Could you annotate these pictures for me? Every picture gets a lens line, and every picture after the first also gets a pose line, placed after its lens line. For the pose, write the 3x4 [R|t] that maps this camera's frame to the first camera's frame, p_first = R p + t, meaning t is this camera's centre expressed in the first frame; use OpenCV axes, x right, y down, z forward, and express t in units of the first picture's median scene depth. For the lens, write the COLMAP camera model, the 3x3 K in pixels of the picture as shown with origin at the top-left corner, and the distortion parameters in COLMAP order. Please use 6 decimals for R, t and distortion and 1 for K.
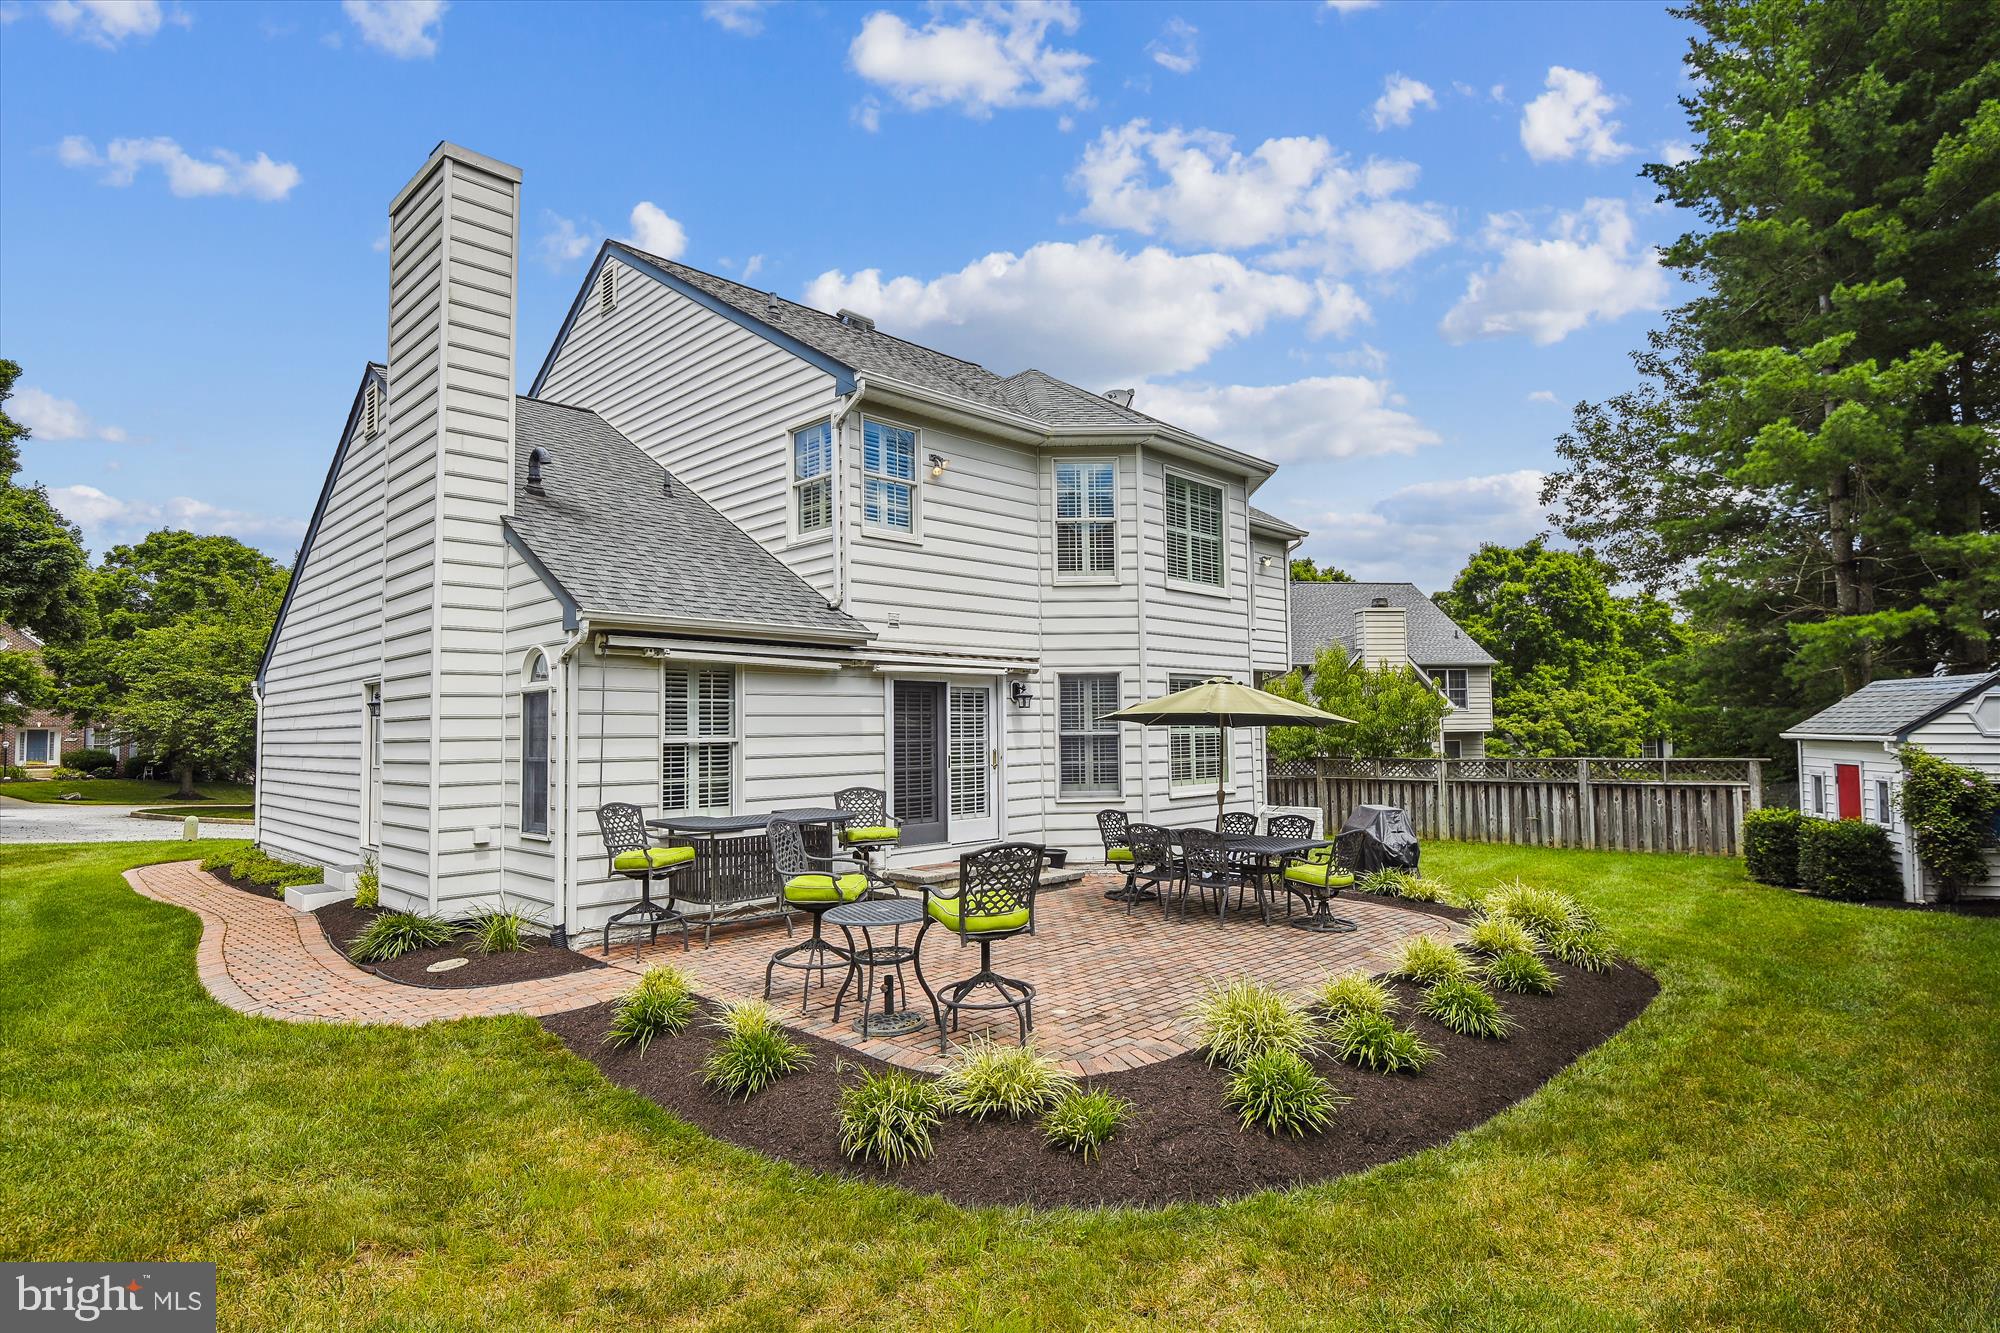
lens RADIAL K [[1054.6, 0, 1000.0], [0, 1054.6, 666.5], [0, 0, 1]] dist [-0.020255, 0.000209]
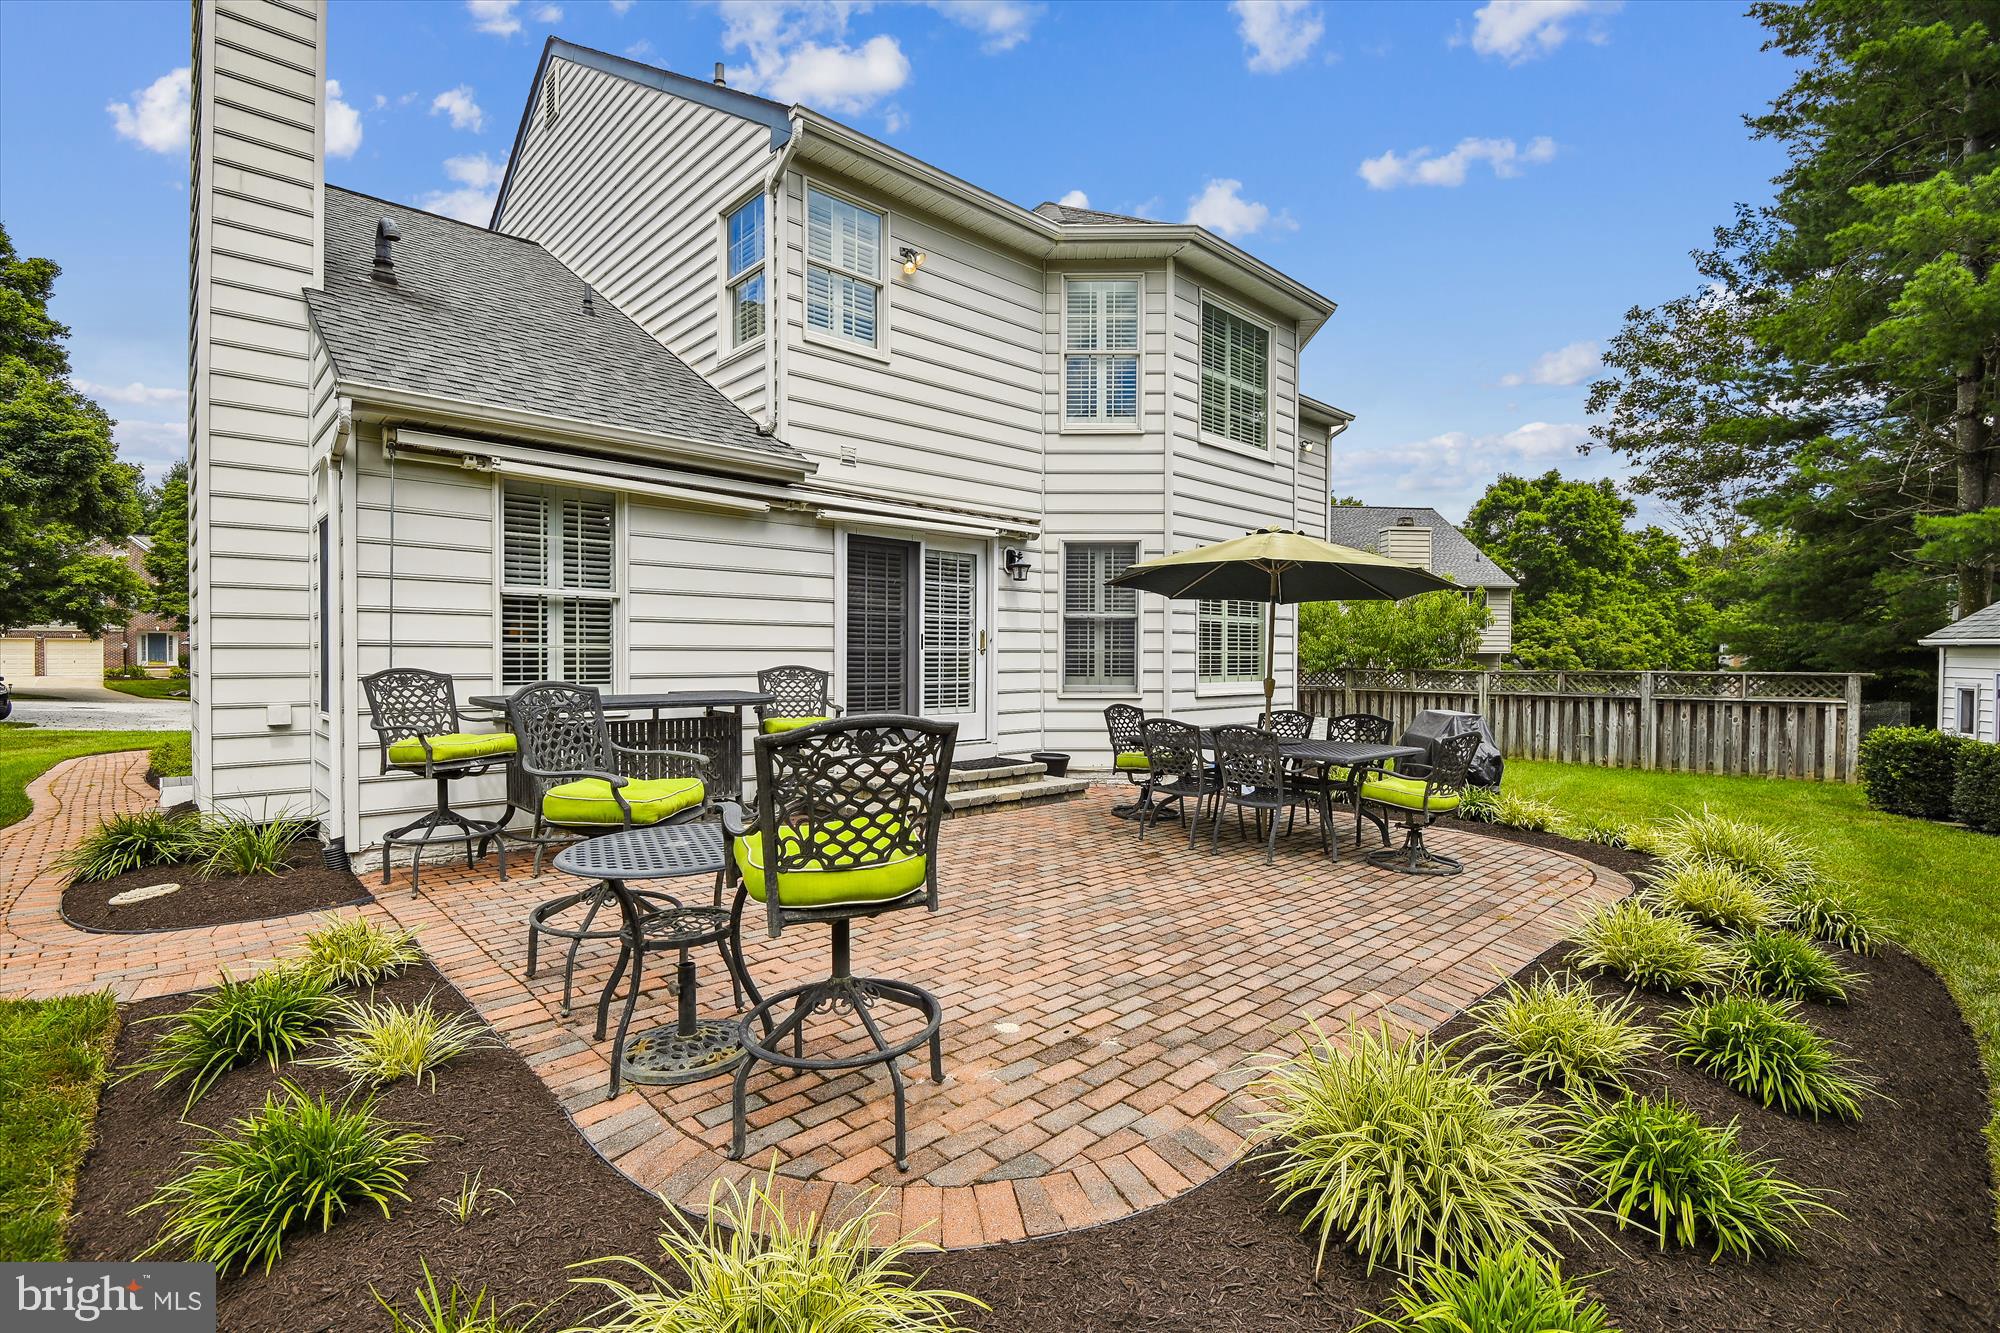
lens RADIAL K [[928.0, 0, 1000.0], [0, 928.0, 666.5], [0, 0, 1]] dist [-0.021221, -0.000545]
pose [[0.999054, 0.018224, -0.039493, 0.037136], [-0.015335, 0.997267, 0.072270, 0.054261], [0.040703, -0.071596, 0.996603, 0.282680]]
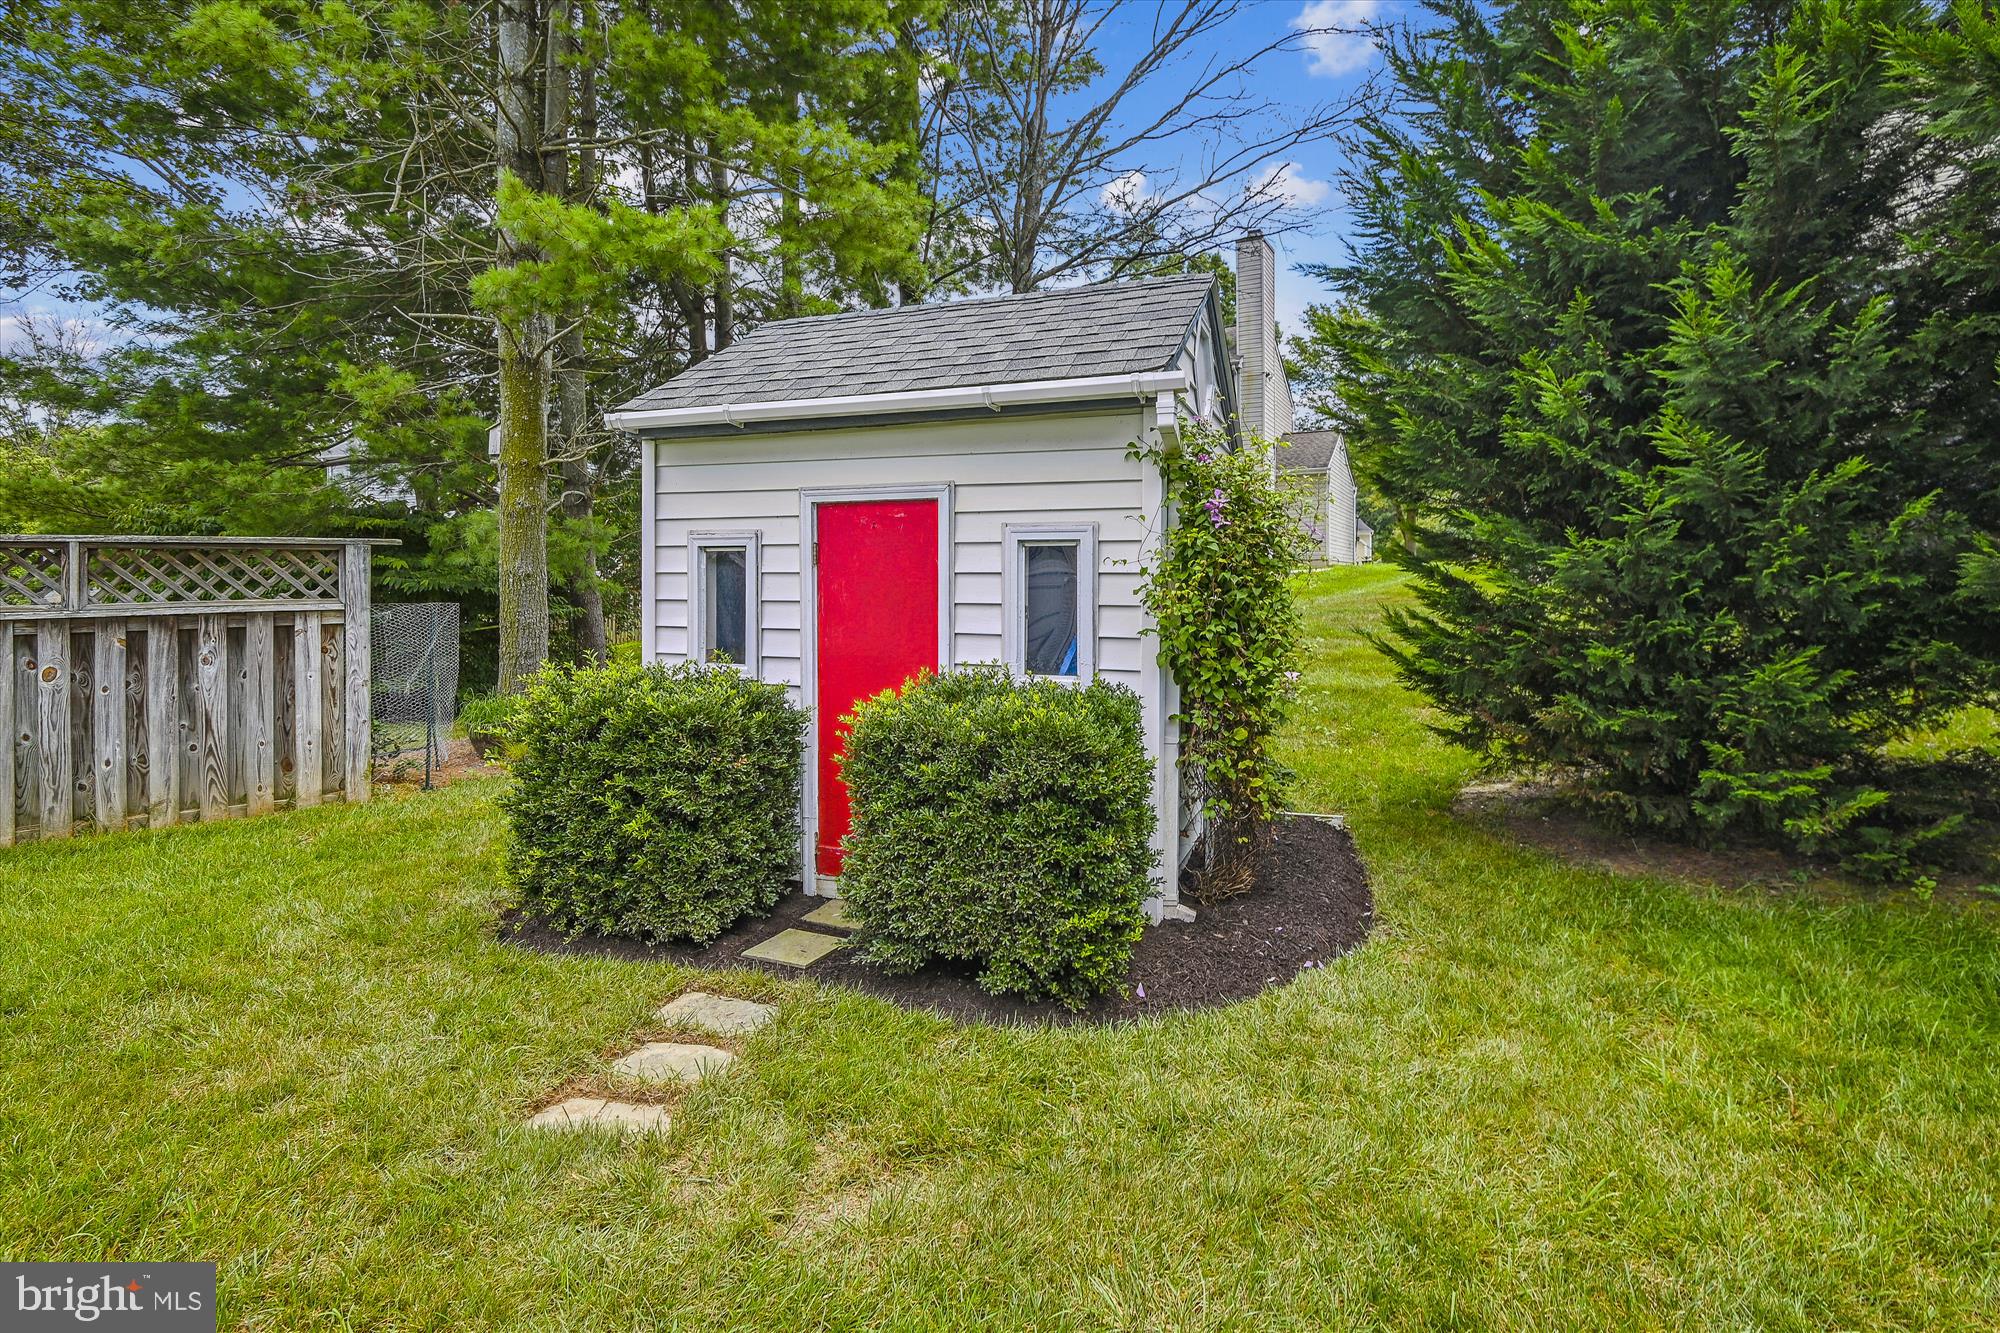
lens RADIAL K [[998.9, 0, 996.0], [0, 998.9, 577.6], [0, 0, 1]] dist [-0.001935, -0.000541]
pose [[0.171779, 0.008134, 0.985102, 0.586414], [-0.054871, 0.998493, 0.001323, 0.128766], [-0.983606, -0.054281, 0.171967, 1.019823]]
